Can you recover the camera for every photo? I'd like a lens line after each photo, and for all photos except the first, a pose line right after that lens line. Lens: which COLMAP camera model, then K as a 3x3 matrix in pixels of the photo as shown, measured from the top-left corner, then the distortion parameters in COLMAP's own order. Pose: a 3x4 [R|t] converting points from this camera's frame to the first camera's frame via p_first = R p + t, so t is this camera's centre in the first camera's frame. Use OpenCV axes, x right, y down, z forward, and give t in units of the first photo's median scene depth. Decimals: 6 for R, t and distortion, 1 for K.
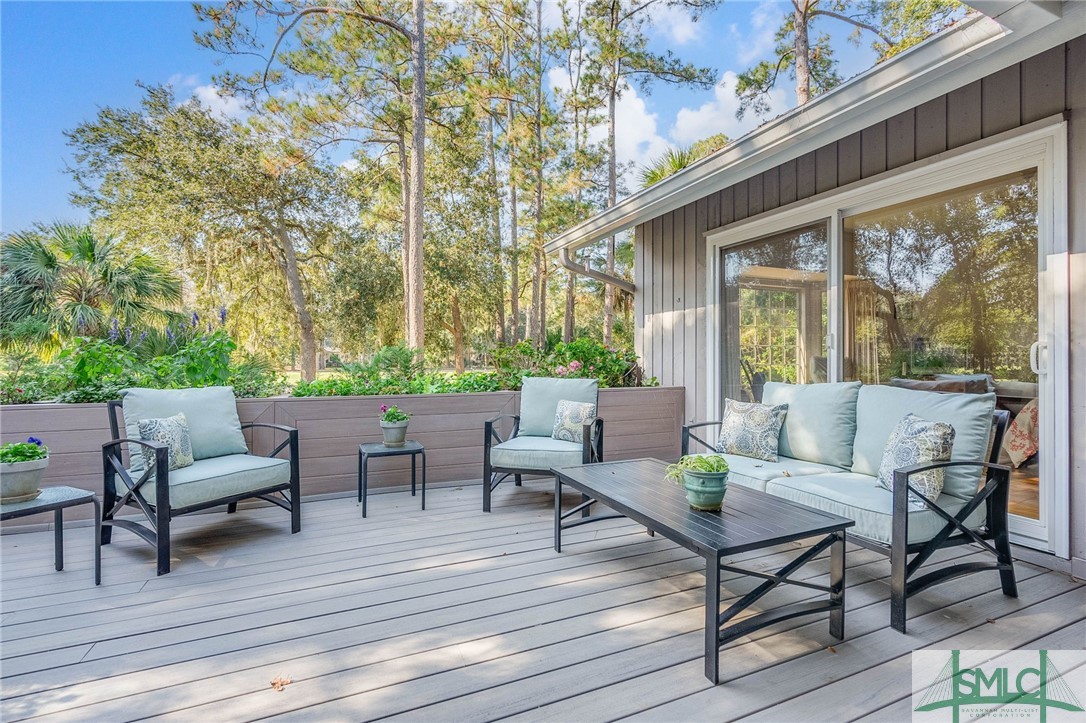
lens RADIAL K [[496.6, 0, 542.2], [0, 496.6, 356.6], [0, 0, 1]] dist [-0.009494, 0.002783]
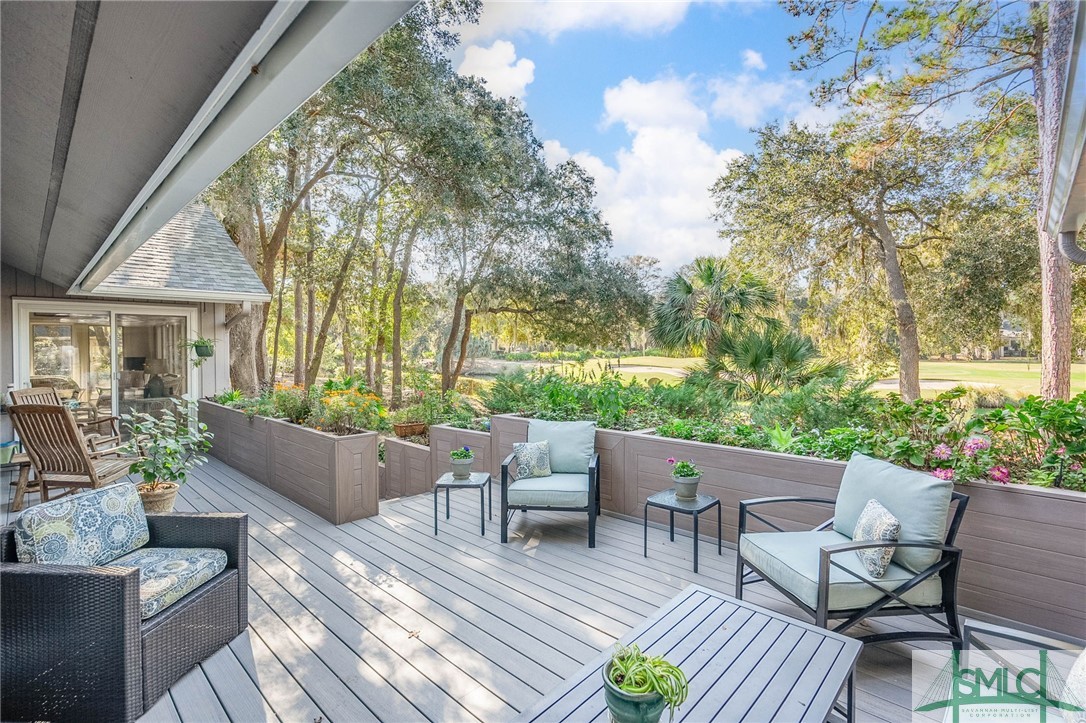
lens RADIAL K [[496.6, 0, 561.2], [0, 496.6, 350.2], [0, 0, 1]] dist [-0.009494, 0.002783]
pose [[0.396146, 0.010184, -0.918131, 0.165235], [0.007246, 0.999873, 0.014217, -0.044408], [0.918159, -0.012285, 0.396021, 0.110868]]
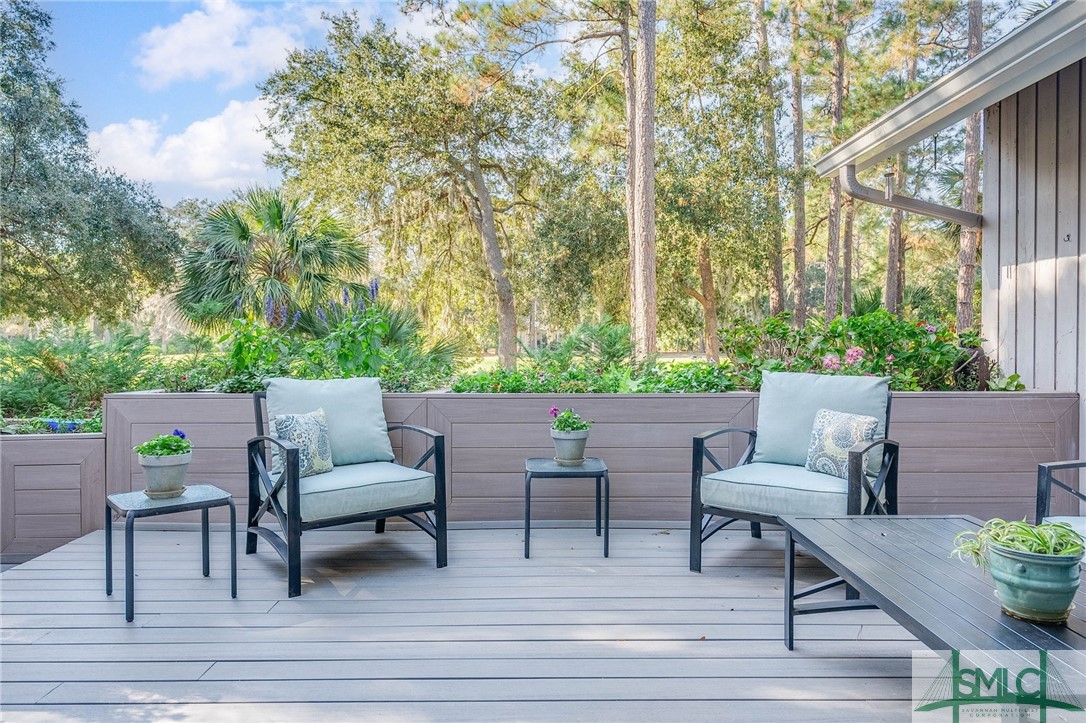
lens RADIAL K [[723.3, 0, 536.5], [0, 723.3, 345.0], [0, 0, 1]] dist [-0.006098, 0.005919]
pose [[0.915232, 0.002810, -0.402918, 0.025170], [0.002234, 0.999925, 0.012048, -0.002022], [0.402921, -0.011927, 0.915157, 0.005518]]
